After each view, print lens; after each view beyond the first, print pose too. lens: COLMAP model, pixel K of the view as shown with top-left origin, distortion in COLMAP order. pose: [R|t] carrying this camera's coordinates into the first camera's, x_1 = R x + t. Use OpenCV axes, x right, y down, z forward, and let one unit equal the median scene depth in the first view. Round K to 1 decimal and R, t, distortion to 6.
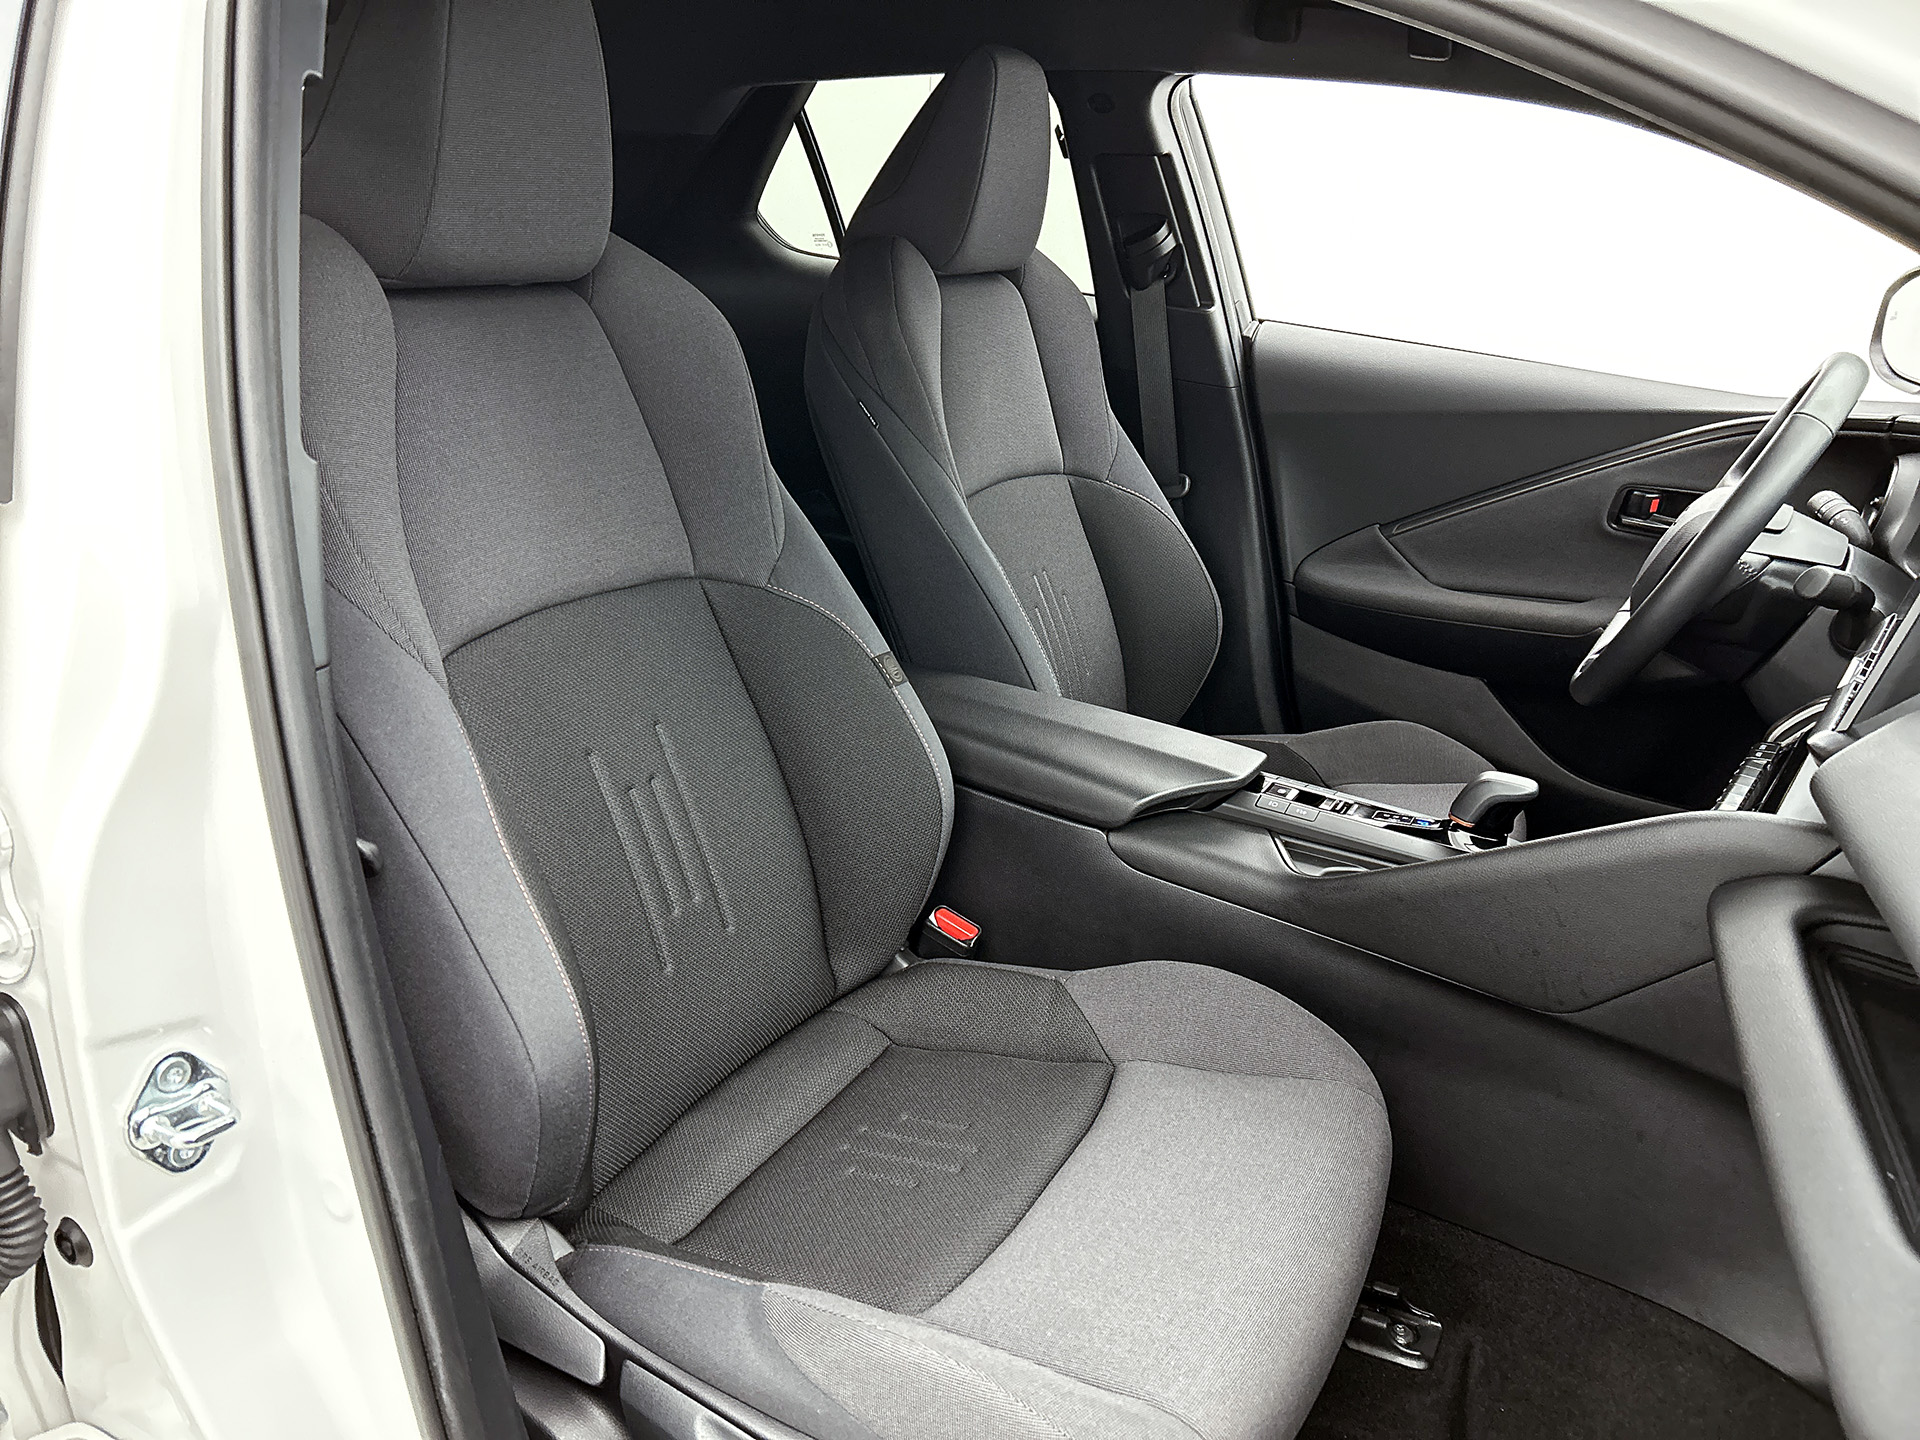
lens RADIAL K [[1434.8, 0, 962.9], [0, 1434.8, 712.4], [0, 0, 1]] dist [0.013367, -0.006467]
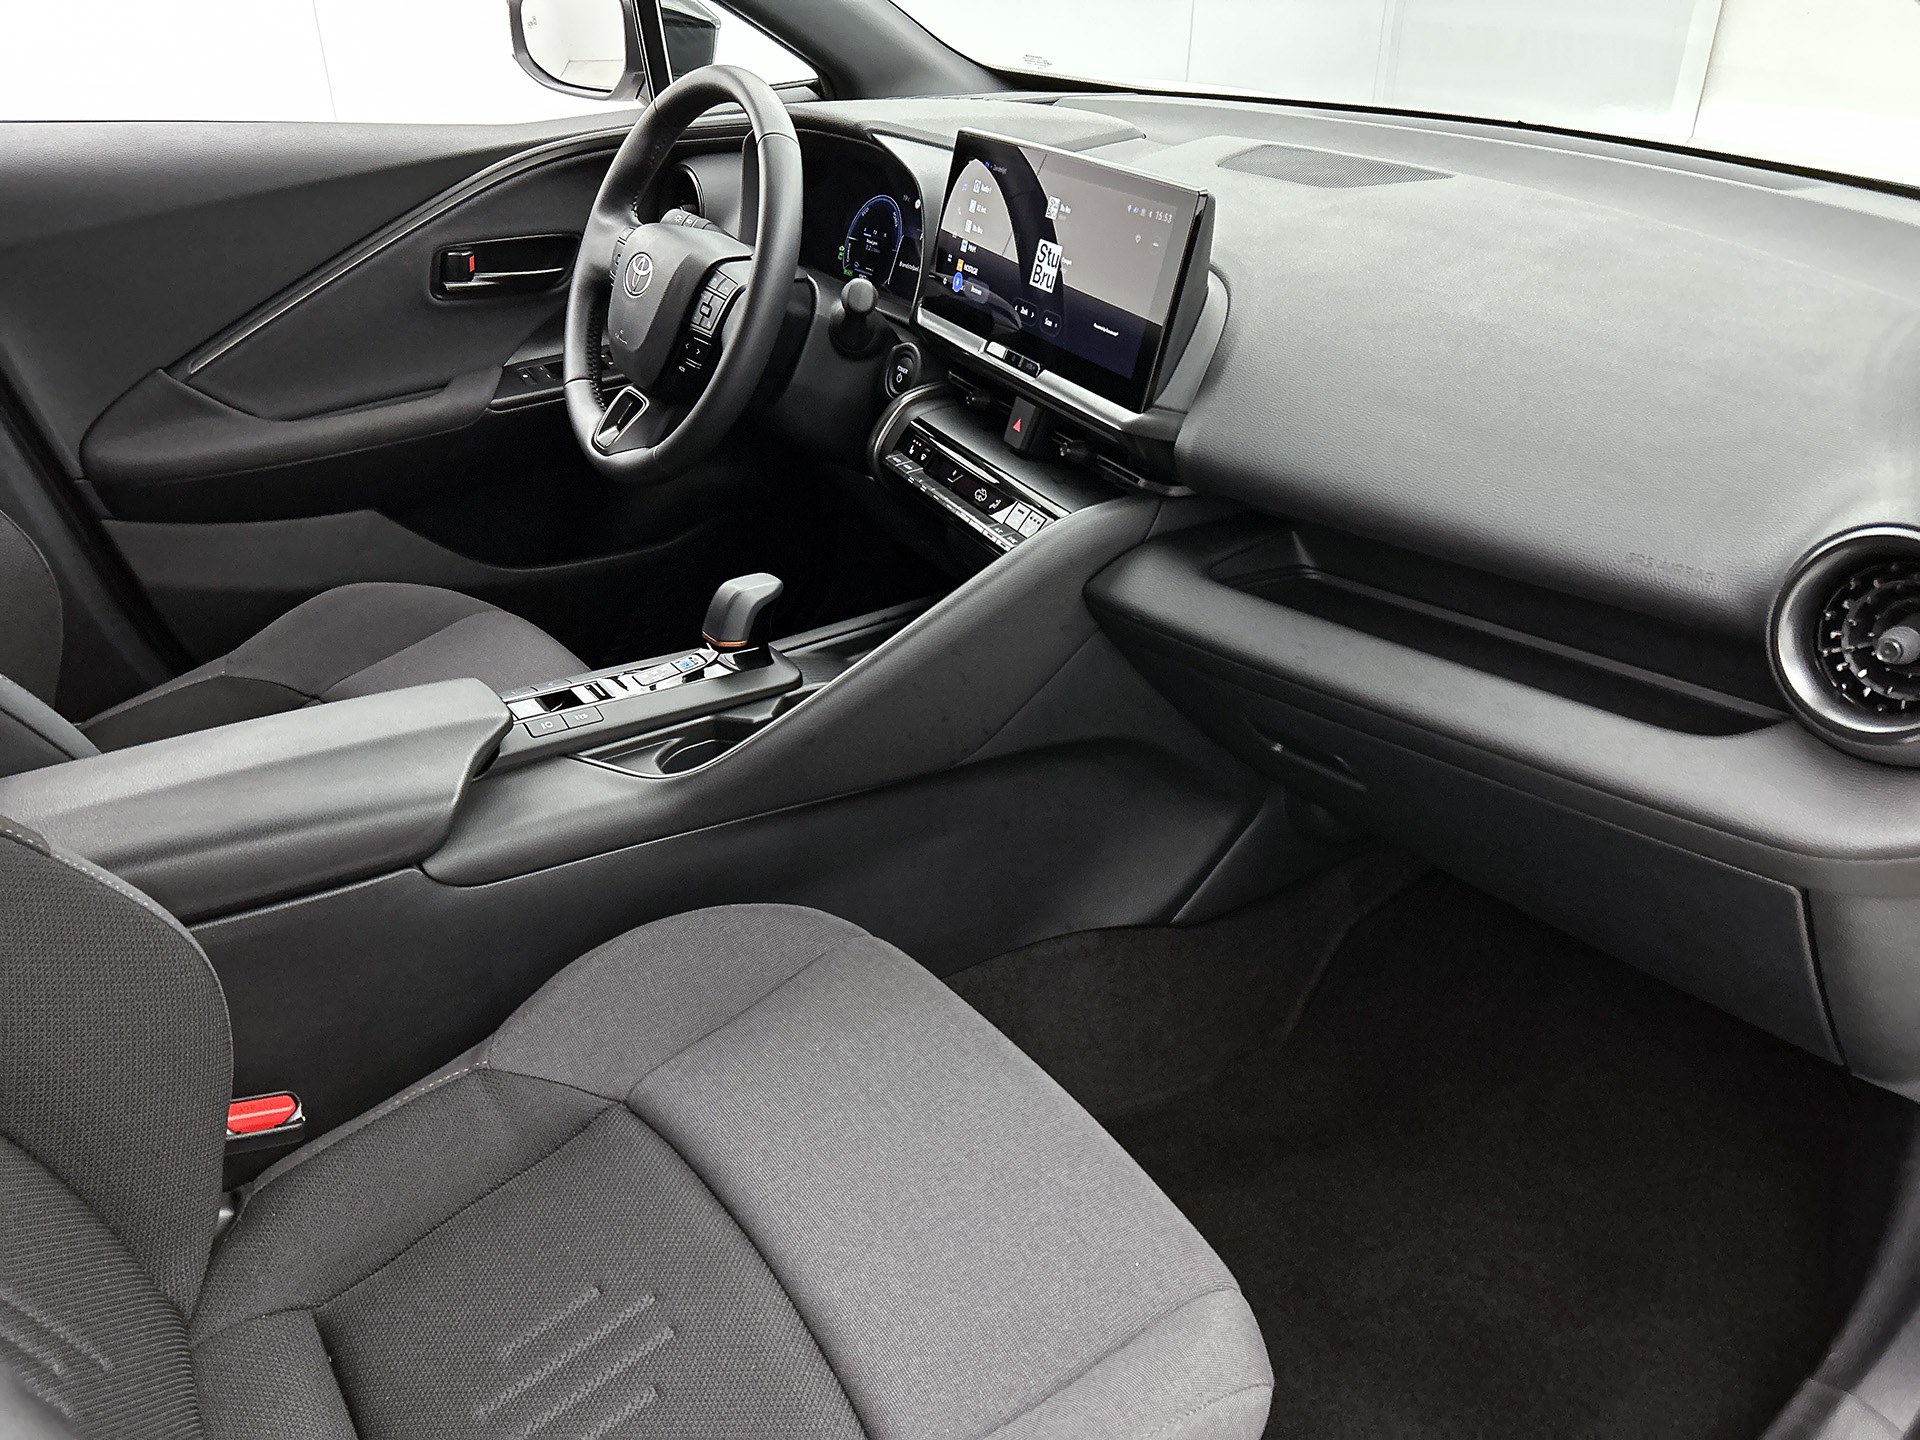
lens RADIAL K [[1434.8, 0, 962.3], [0, 1434.8, 727.2], [0, 0, 1]] dist [0.013367, -0.006467]
pose [[0.423057, -0.469263, 0.775122, -0.236848], [0.312824, 0.878490, 0.361105, -0.116713], [-0.850390, 0.089709, 0.518448, 0.281042]]
